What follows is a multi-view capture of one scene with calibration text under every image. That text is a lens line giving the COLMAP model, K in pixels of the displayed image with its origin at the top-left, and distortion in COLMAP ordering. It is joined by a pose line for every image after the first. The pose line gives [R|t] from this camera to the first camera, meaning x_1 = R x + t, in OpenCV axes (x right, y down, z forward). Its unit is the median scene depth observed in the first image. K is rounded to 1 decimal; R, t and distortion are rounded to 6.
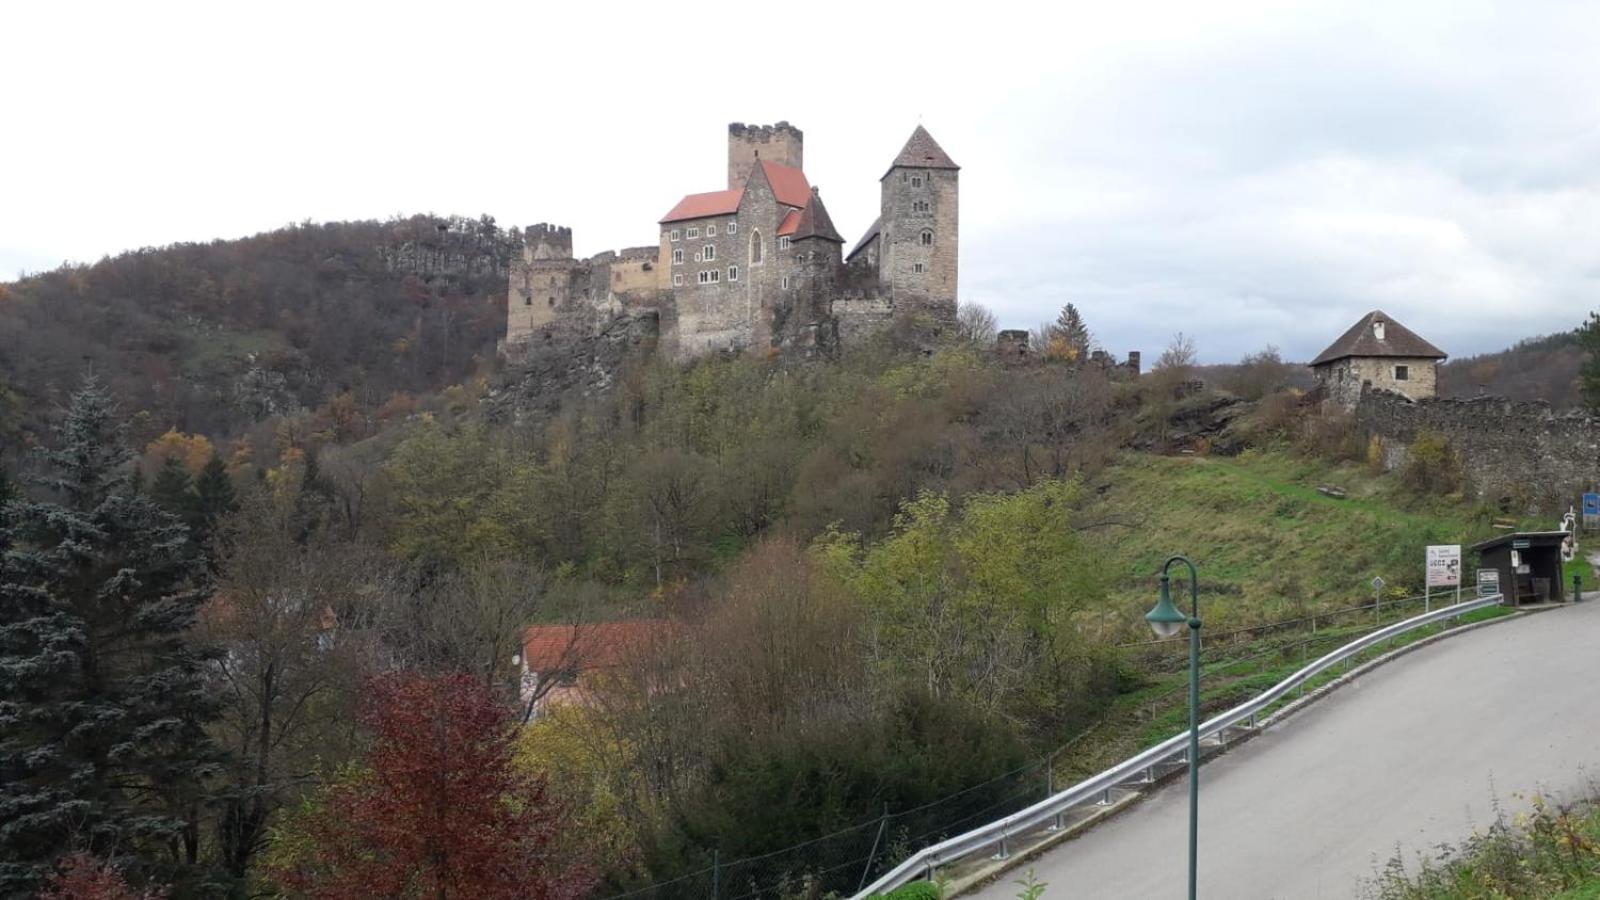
lens RADIAL K [[1251.2, 0, 798.0], [0, 1251.2, 451.7], [0, 0, 1]] dist [0.052900, -0.003033]
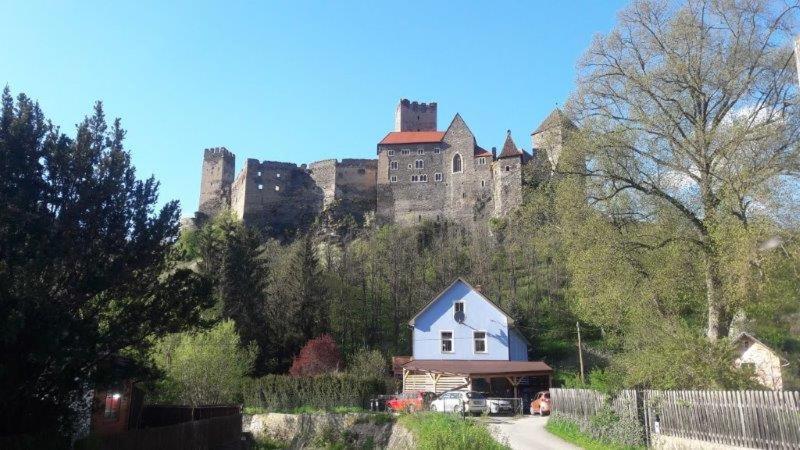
lens RADIAL K [[625.6, 0, 400.3], [0, 625.6, 223.8], [0, 0, 1]] dist [0.052900, -0.003033]
pose [[0.875243, 0.108379, 0.471385, -0.460757], [-0.005893, 0.976890, -0.213661, 0.091031], [-0.483648, 0.184228, 0.855655, 0.317022]]
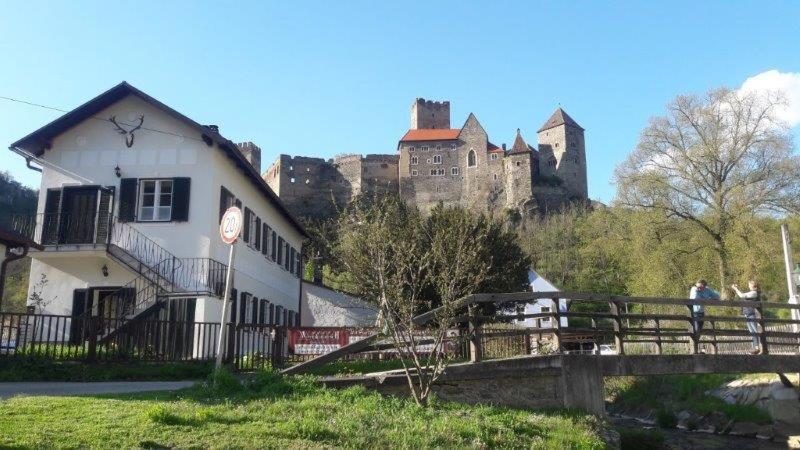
lens RADIAL K [[625.6, 0, 398.1], [0, 625.6, 226.2], [0, 0, 1]] dist [0.052900, -0.003033]
pose [[0.862032, 0.085370, 0.499612, -0.554782], [0.006361, 0.983814, -0.179082, 0.097445], [-0.506813, 0.157552, 0.847536, 0.266067]]
